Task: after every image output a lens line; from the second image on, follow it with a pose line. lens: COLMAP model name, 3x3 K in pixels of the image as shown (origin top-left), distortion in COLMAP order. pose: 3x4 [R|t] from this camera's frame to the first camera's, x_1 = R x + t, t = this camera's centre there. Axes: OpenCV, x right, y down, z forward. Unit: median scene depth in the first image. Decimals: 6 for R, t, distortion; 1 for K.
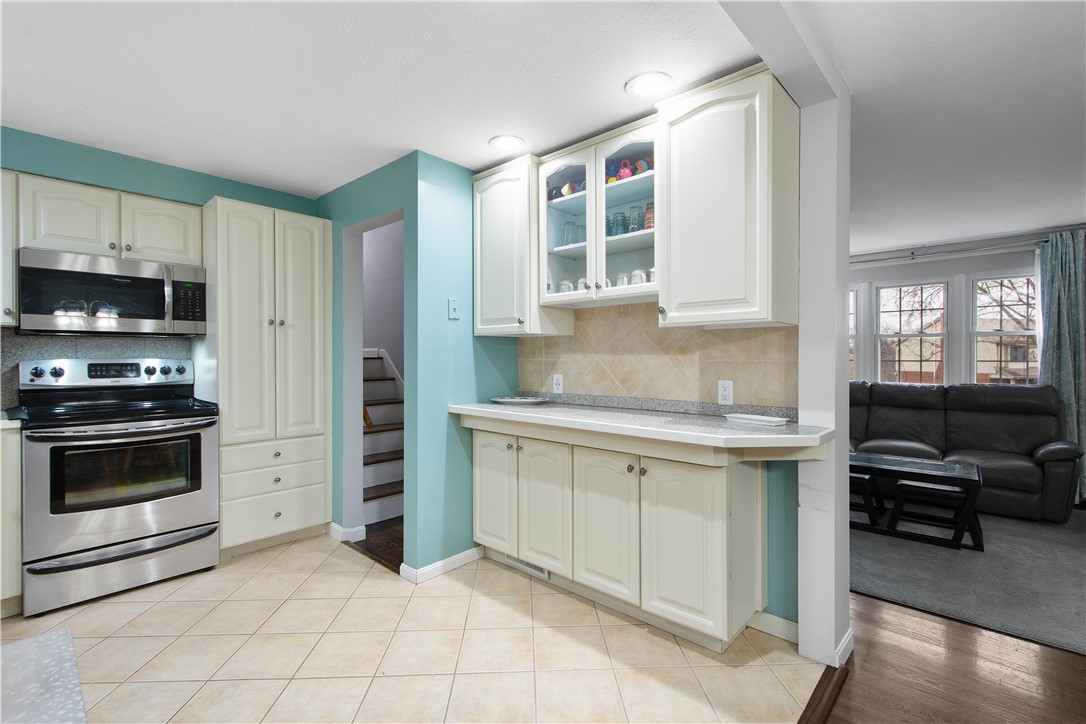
lens RADIAL K [[483.4, 0, 549.8], [0, 483.4, 359.0], [0, 0, 1]] dist [0.015579, -0.005139]
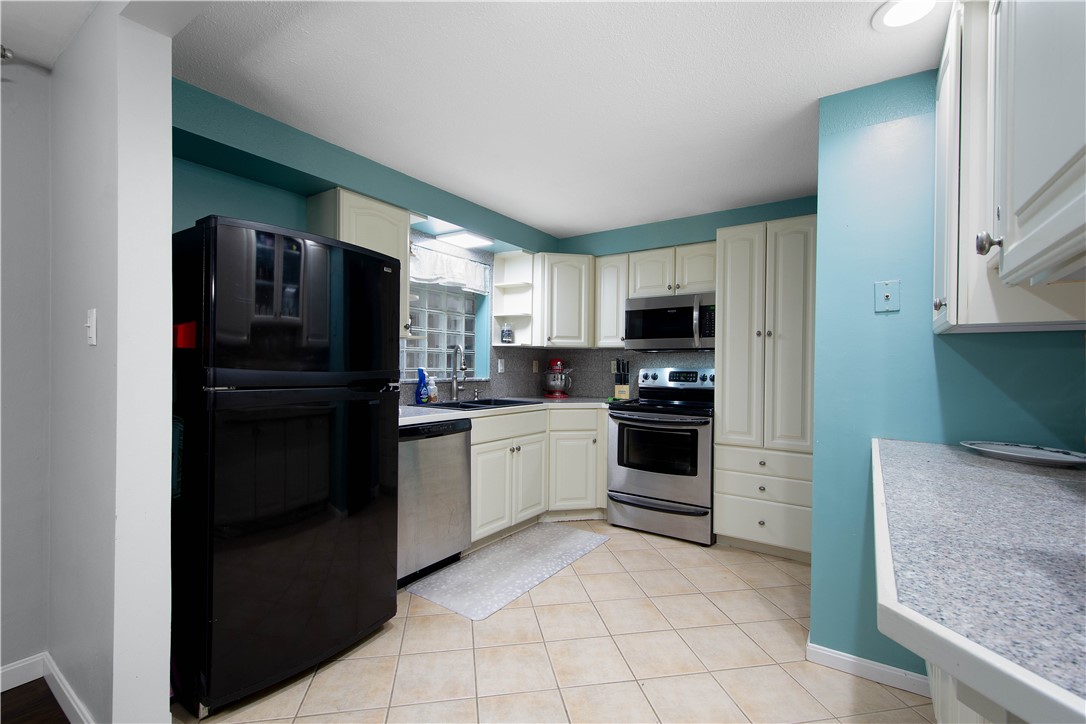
lens RADIAL K [[483.4, 0, 548.2], [0, 483.4, 367.9], [0, 0, 1]] dist [0.015579, -0.005139]
pose [[0.134933, 0.005253, -0.990841, 0.410212], [-0.014431, 0.999890, 0.003335, -0.000193], [0.990750, 0.013849, 0.134994, 0.446967]]
